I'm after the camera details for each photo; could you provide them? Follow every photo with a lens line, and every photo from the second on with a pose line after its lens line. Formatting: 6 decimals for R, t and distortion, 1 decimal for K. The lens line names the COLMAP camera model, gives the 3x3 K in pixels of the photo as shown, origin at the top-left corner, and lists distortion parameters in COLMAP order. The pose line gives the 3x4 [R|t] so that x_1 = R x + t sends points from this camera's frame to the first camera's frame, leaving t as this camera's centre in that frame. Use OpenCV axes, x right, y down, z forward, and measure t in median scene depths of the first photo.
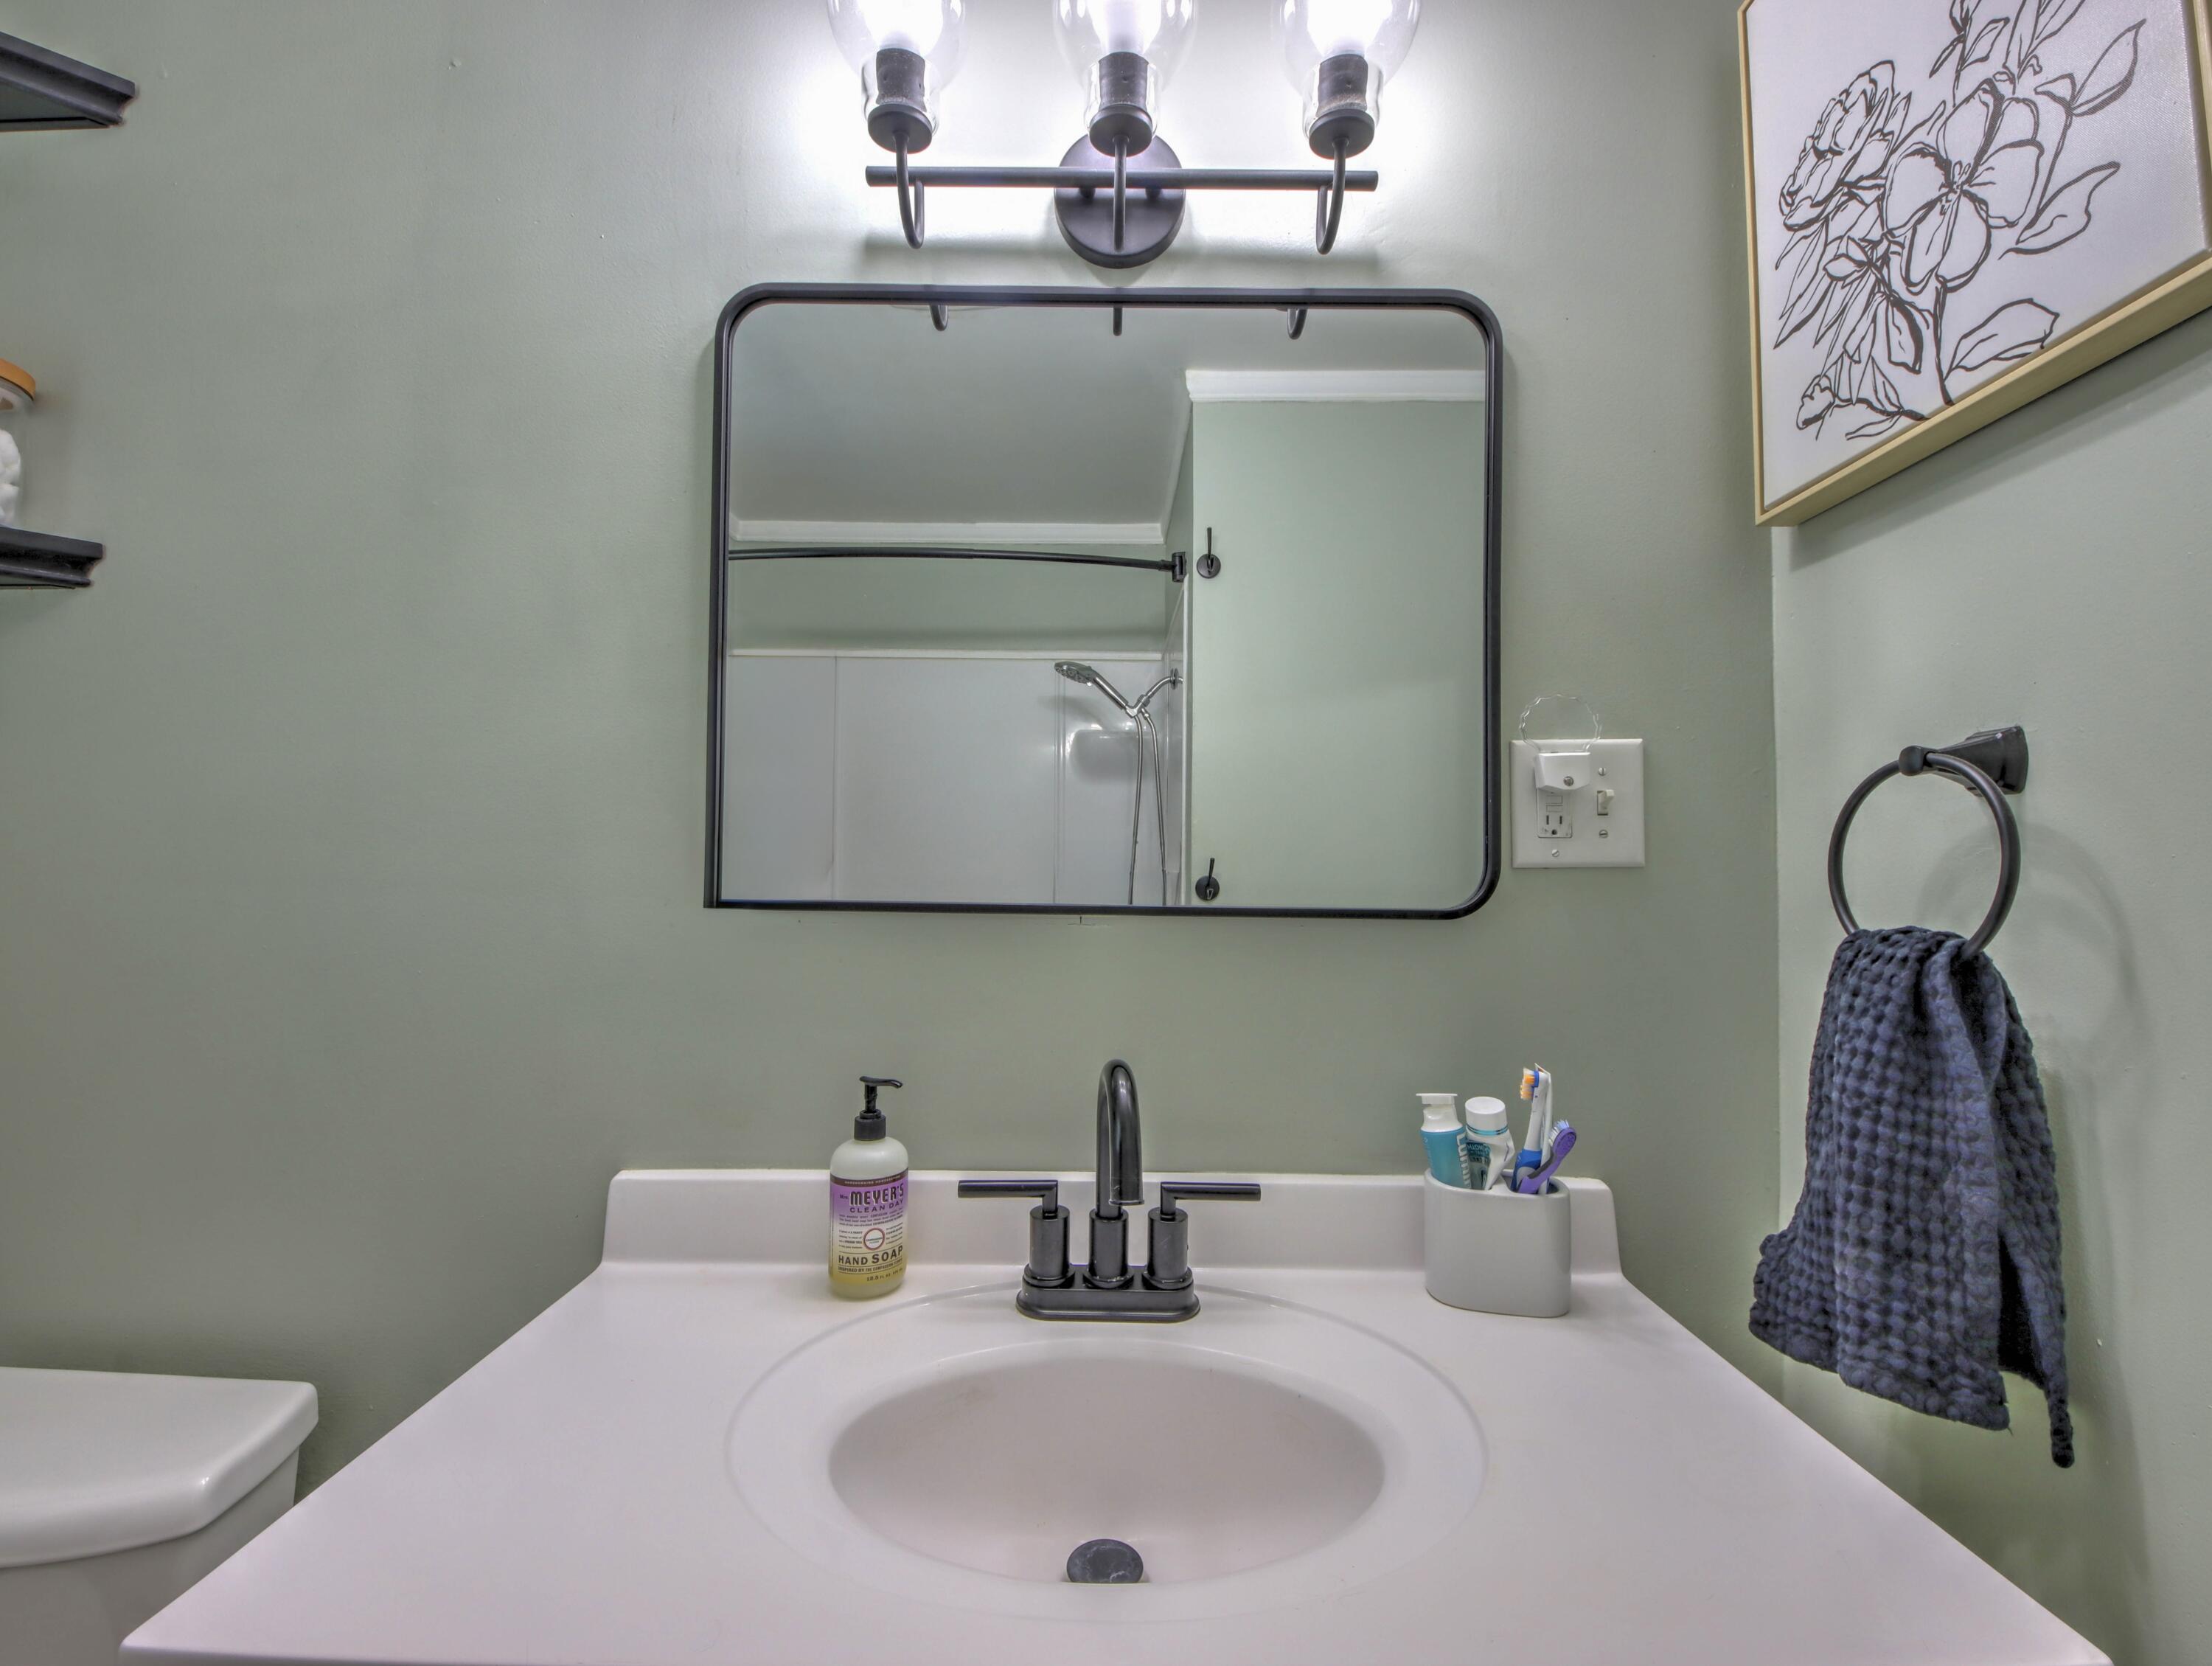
lens RADIAL K [[968.2, 0, 1094.4], [0, 968.2, 842.2], [0, 0, 1]] dist [0.024126, -0.016765]
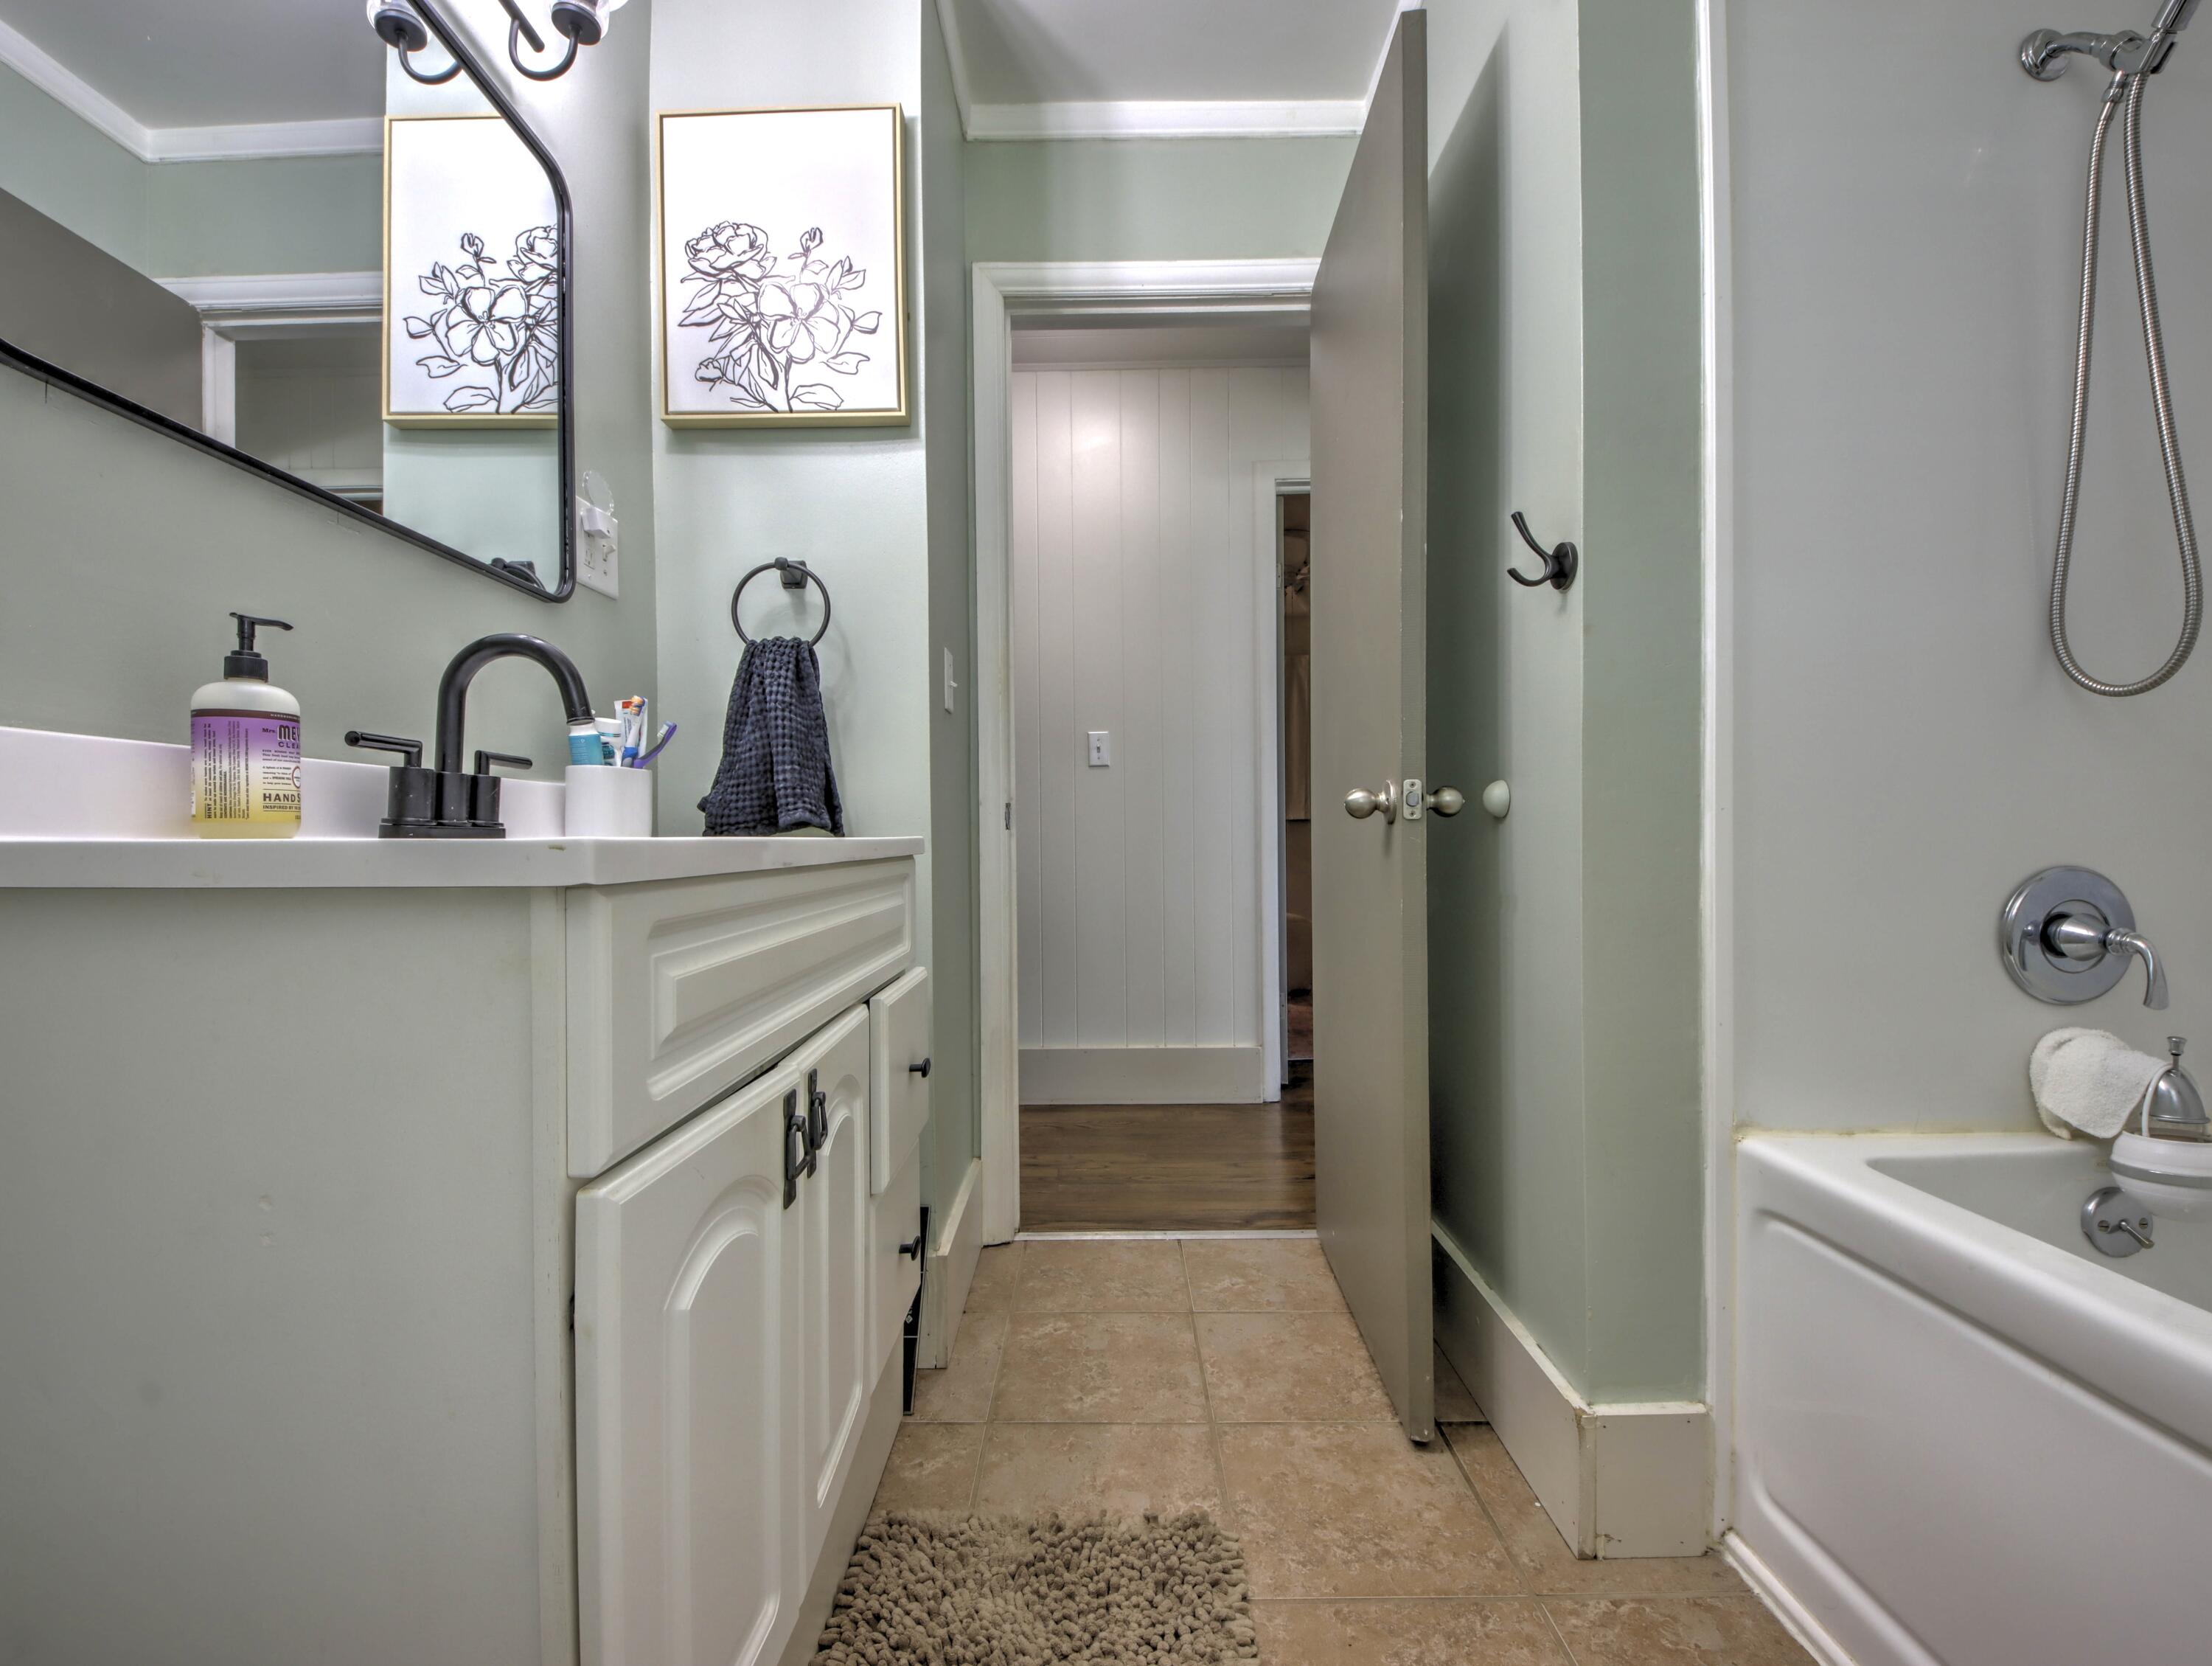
lens RADIAL K [[968.2, 0, 1094.4], [0, 968.2, 842.2], [0, 0, 1]] dist [0.024126, -0.016765]
pose [[0.000977, -0.004804, 0.999988, -1.281865], [-0.033212, 0.999437, 0.004834, 0.477297], [-0.999448, -0.033216, 0.000816, 0.231463]]
